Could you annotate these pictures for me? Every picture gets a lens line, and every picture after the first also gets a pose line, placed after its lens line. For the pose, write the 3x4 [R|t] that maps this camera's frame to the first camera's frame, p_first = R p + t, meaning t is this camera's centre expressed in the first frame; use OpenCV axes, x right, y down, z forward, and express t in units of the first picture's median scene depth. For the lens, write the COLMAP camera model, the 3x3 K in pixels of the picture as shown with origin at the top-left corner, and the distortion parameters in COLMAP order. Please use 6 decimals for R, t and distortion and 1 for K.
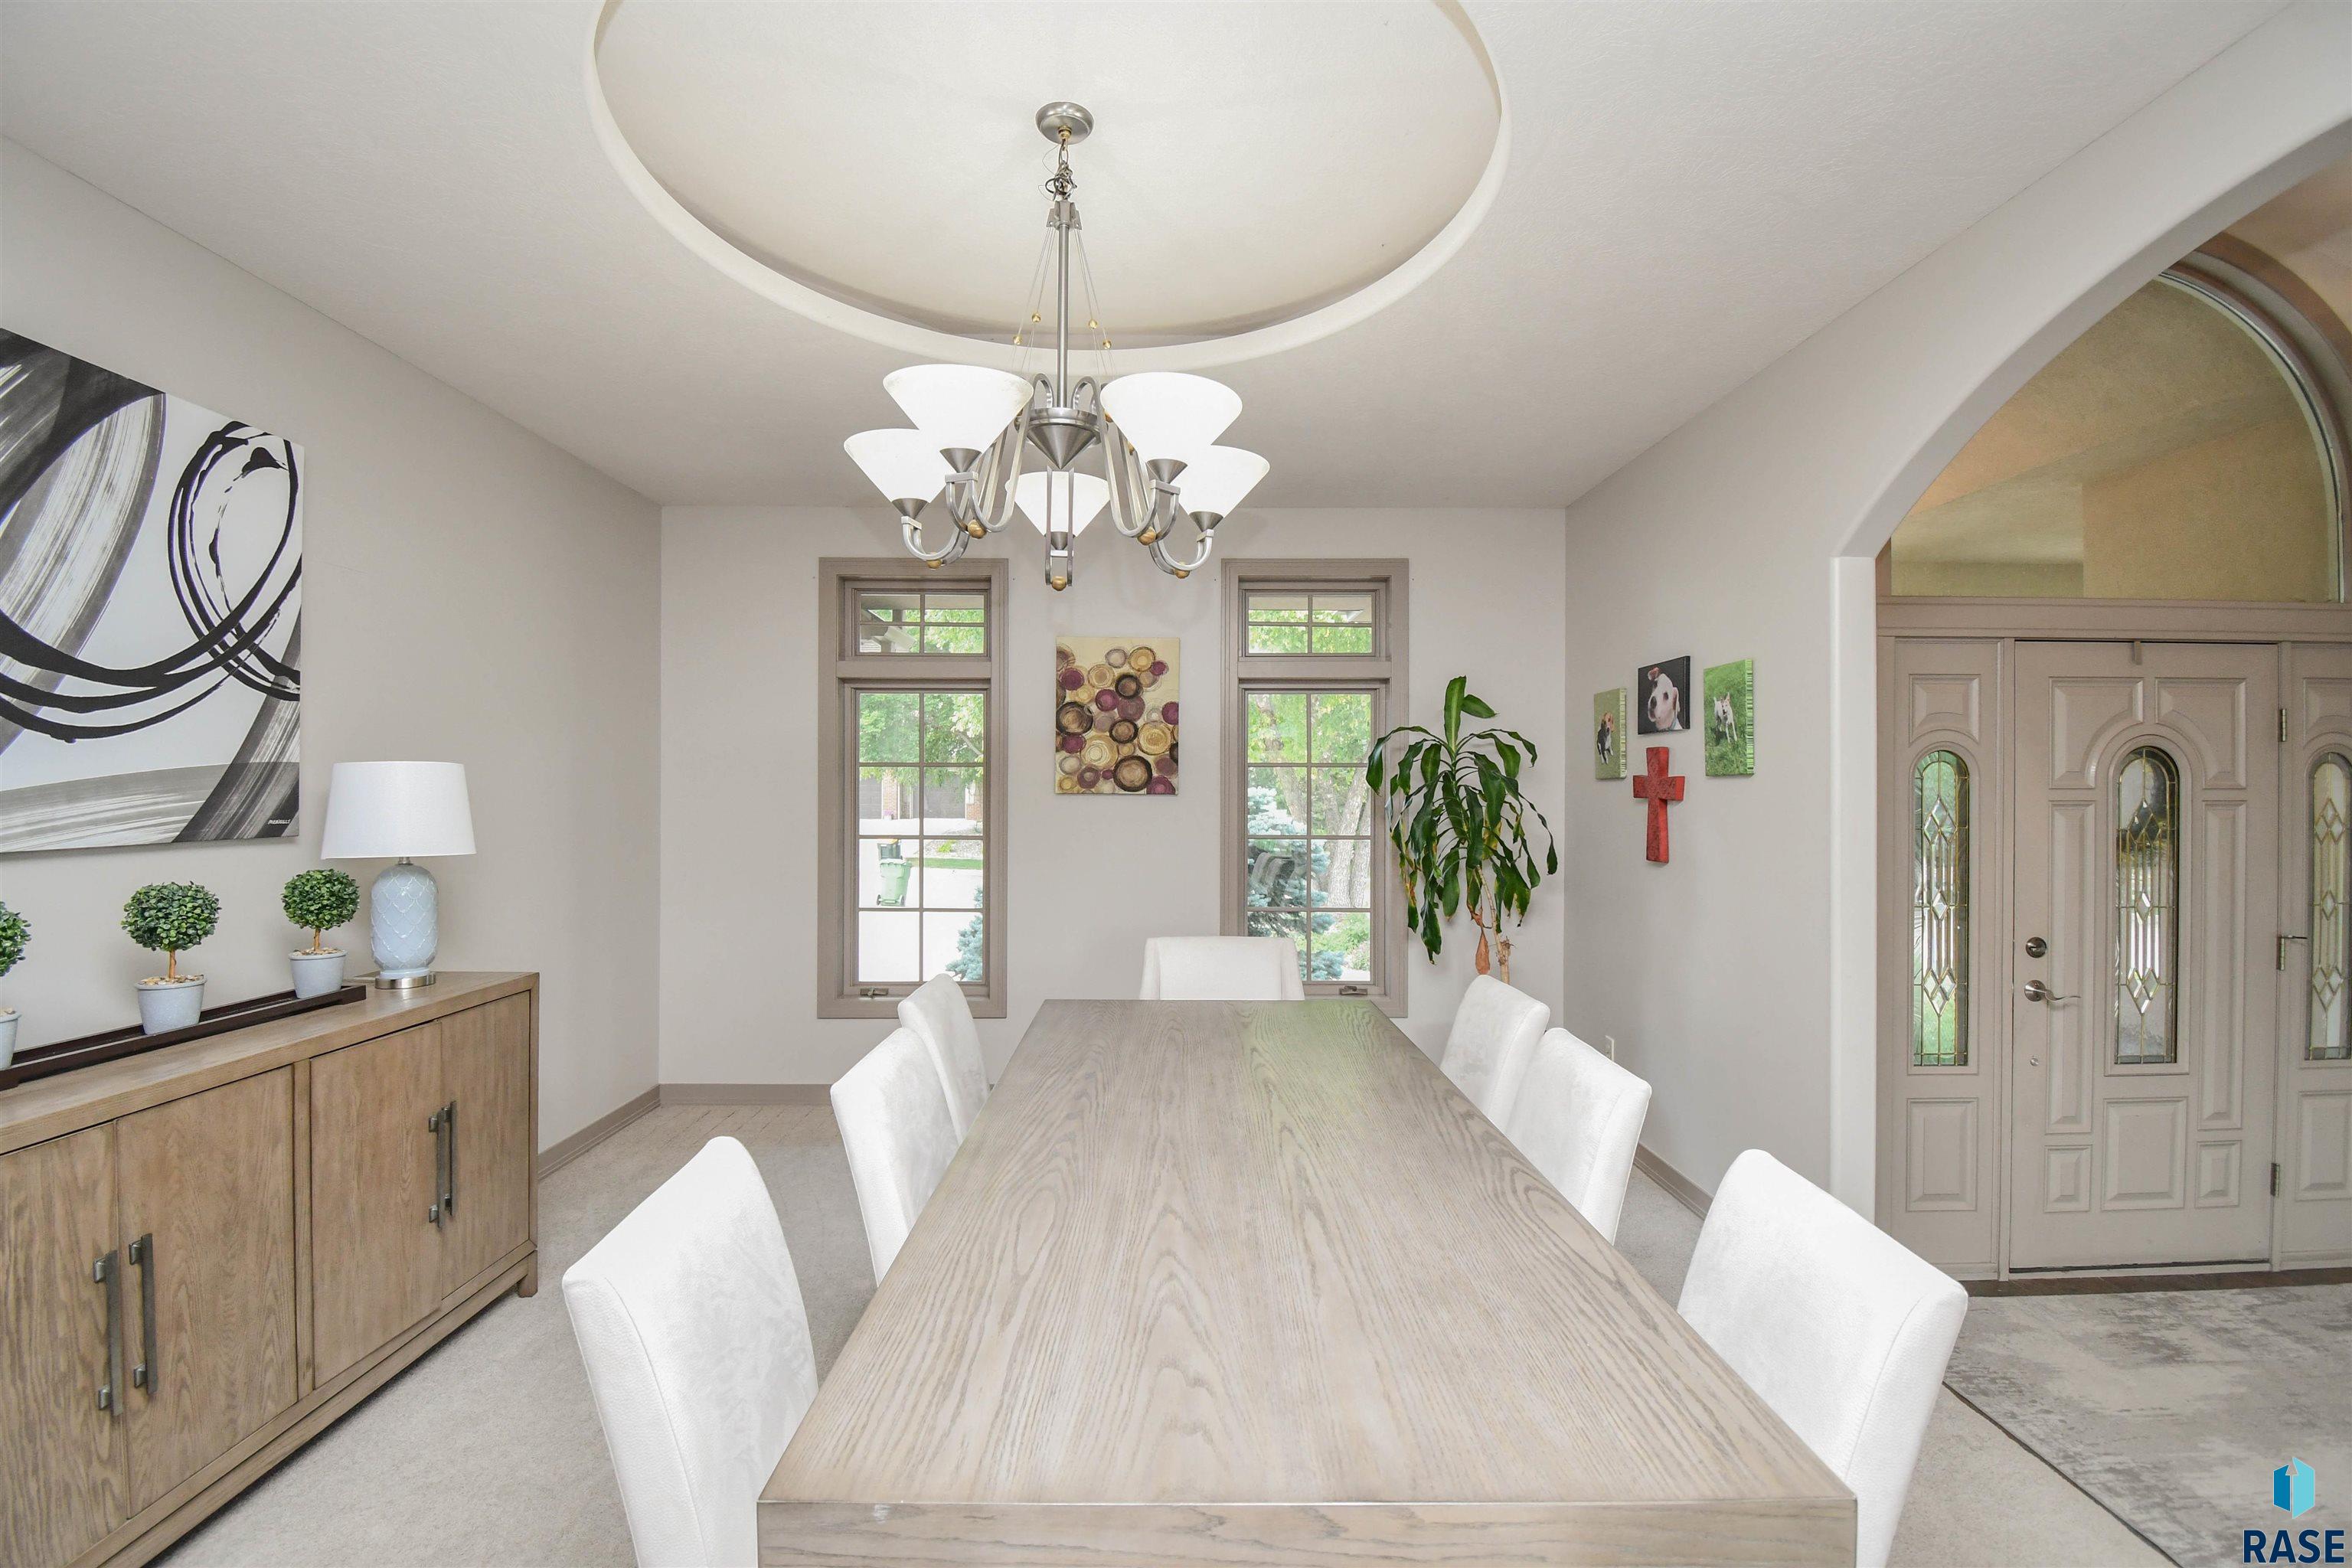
lens RADIAL K [[1063.1, 0, 1204.4], [0, 1063.1, 782.5], [0, 0, 1]] dist [0.008062, -0.018575]
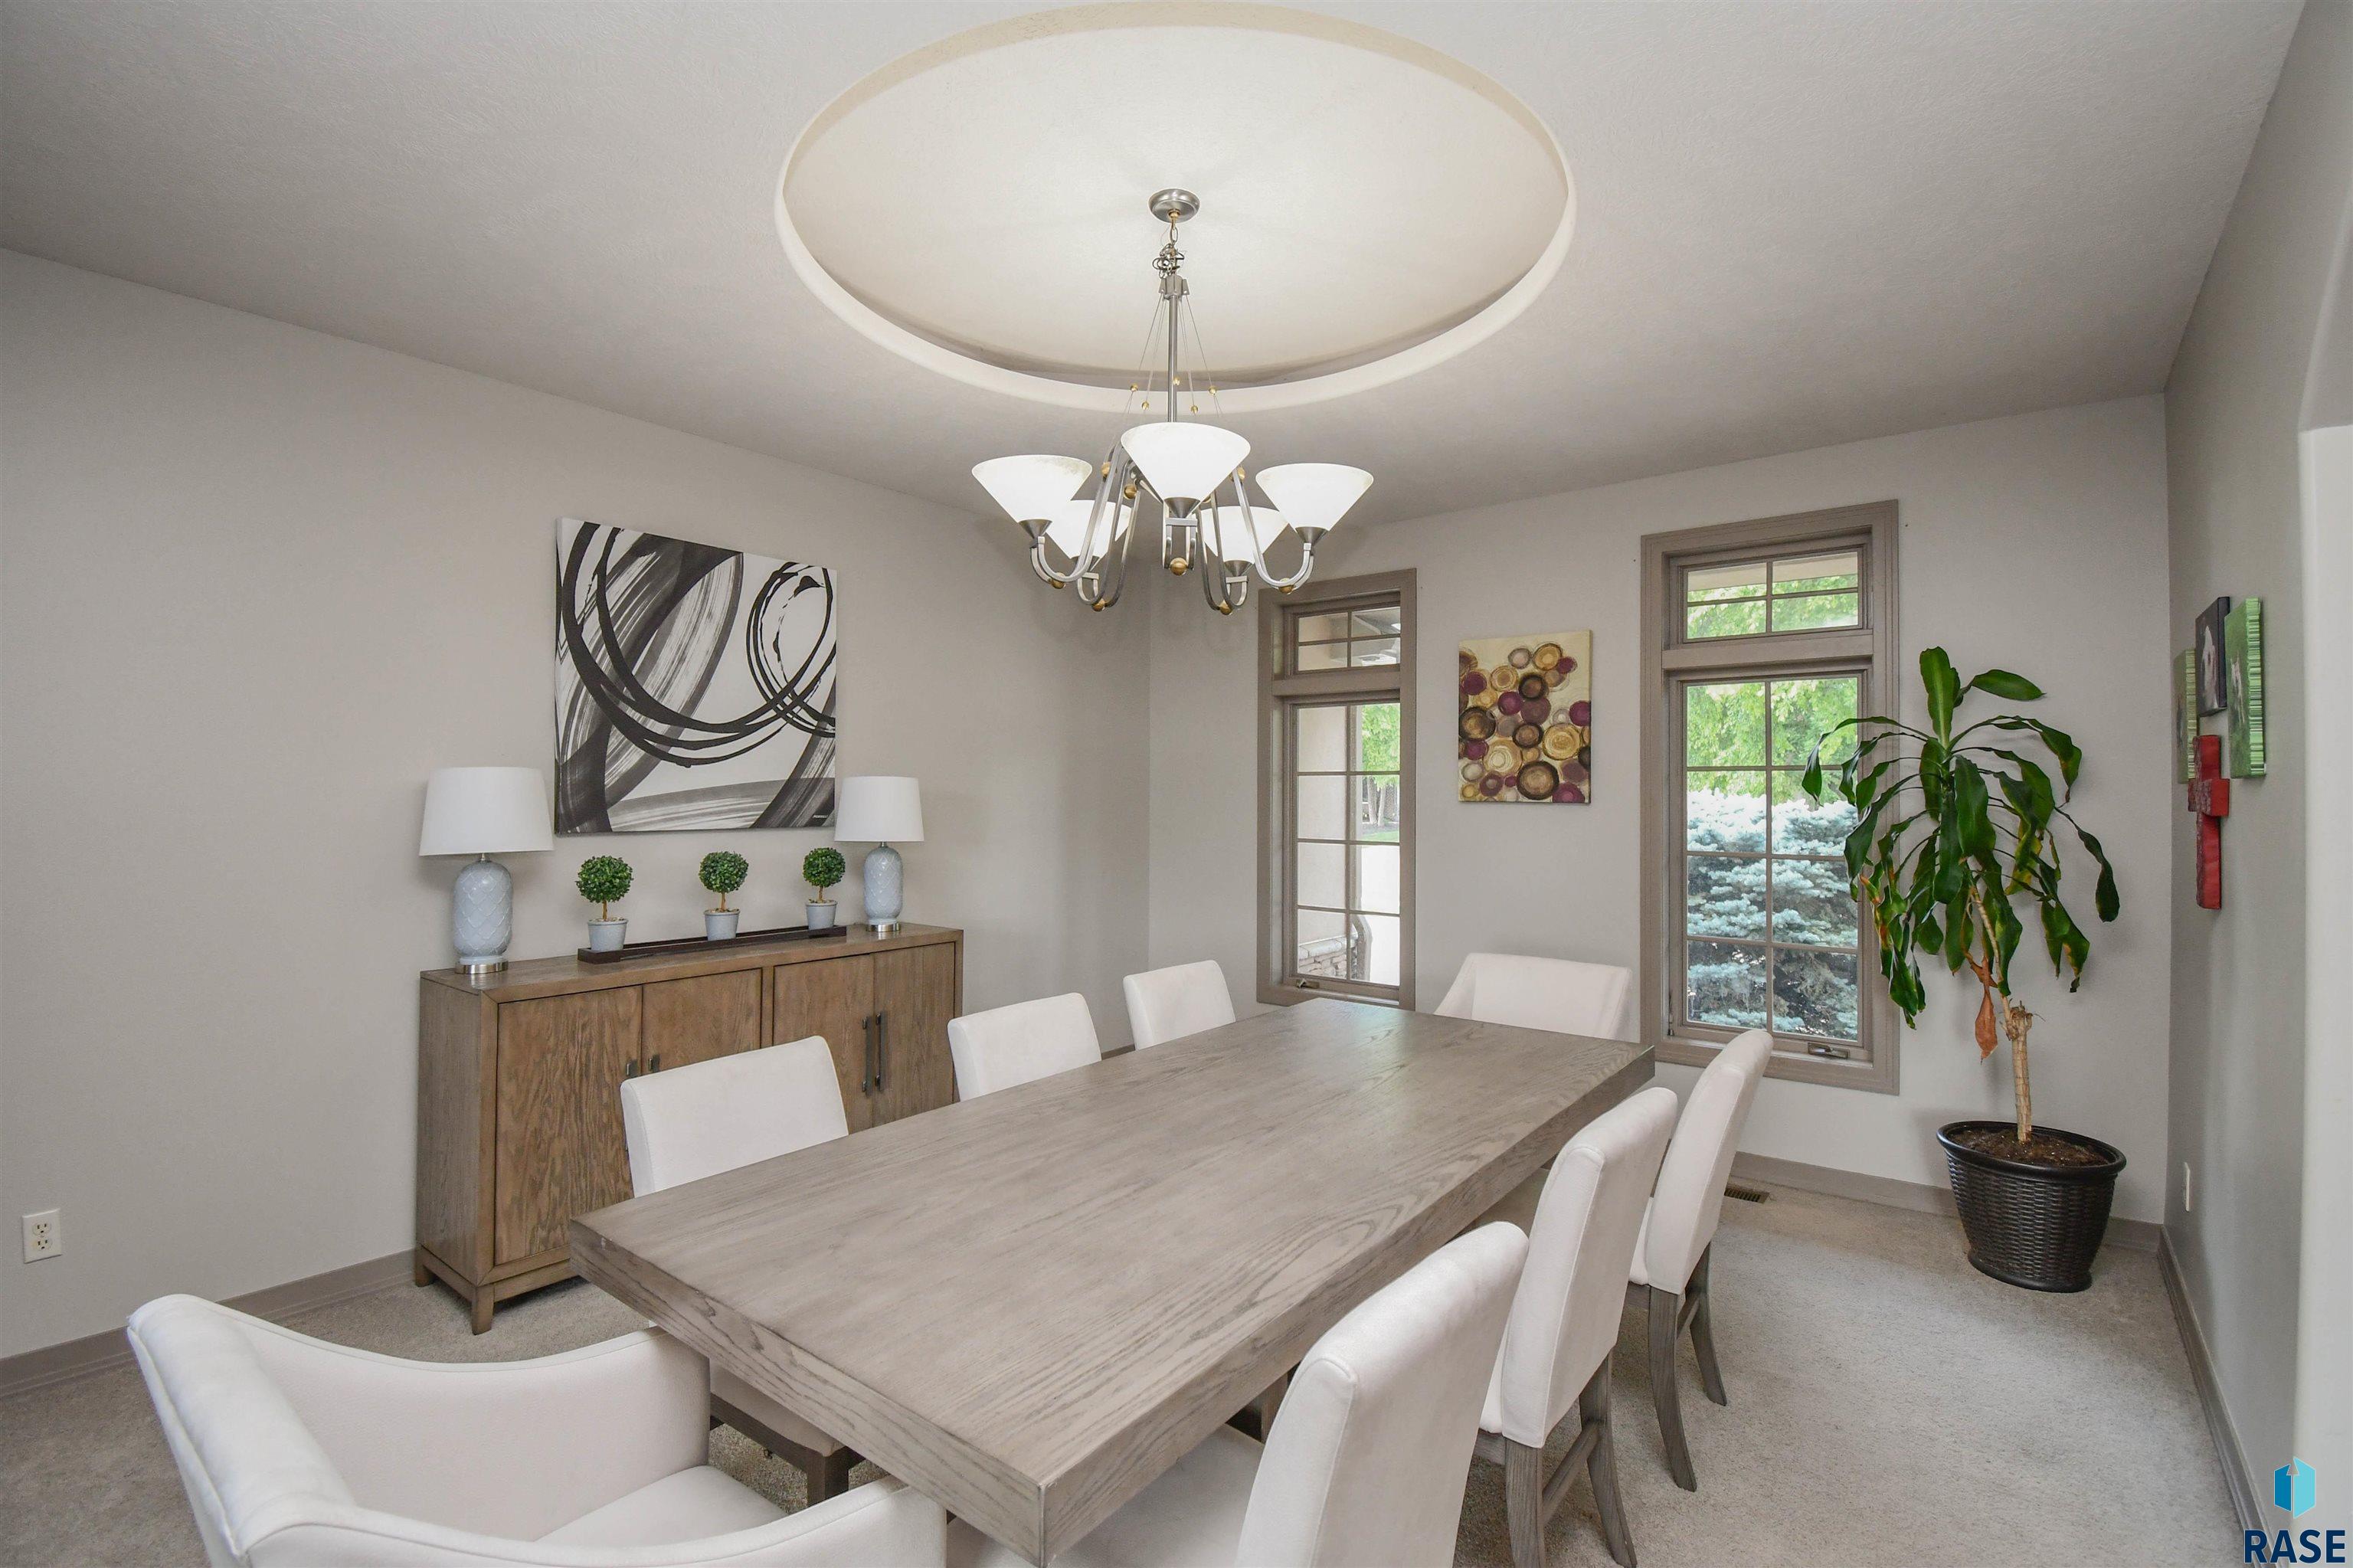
lens RADIAL K [[1063.5, 0, 1113.6], [0, 1063.5, 772.8], [0, 0, 1]] dist [0.008062, -0.018575]
pose [[0.773216, -0.010831, -0.634051, 0.457015], [0.001305, 0.999879, -0.015489, -0.001704], [0.634142, 0.011149, 0.773136, 0.077187]]
